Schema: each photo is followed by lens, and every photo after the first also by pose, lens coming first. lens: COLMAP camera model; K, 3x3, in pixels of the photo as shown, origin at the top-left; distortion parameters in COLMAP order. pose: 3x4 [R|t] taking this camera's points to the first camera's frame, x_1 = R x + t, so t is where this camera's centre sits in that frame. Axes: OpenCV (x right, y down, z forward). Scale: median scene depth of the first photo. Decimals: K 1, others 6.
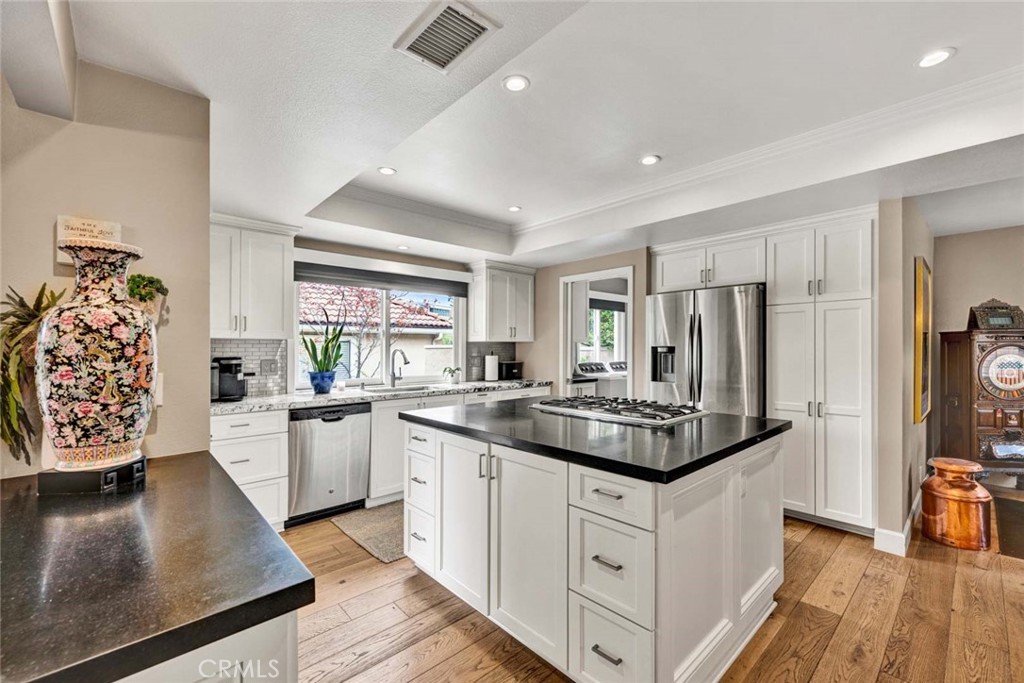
lens RADIAL K [[425.4, 0, 516.1], [0, 425.4, 349.7], [0, 0, 1]] dist [0.001065, 0.000126]
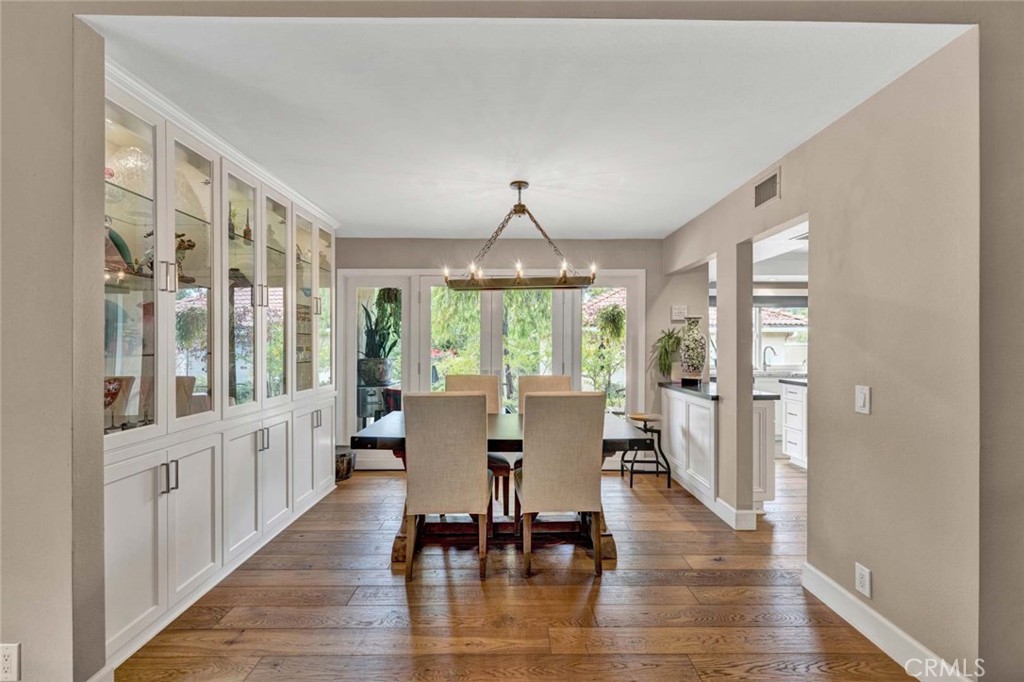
lens RADIAL K [[441.1, 0, 512.2], [0, 441.1, 346.8], [0, 0, 1]] dist [-0.000415, -0.000025]
pose [[0.741403, 0.005300, -0.671039, 0.095972], [-0.005405, 0.999984, 0.001926, 0.002412], [0.671038, 0.002199, 0.741419, -0.746074]]
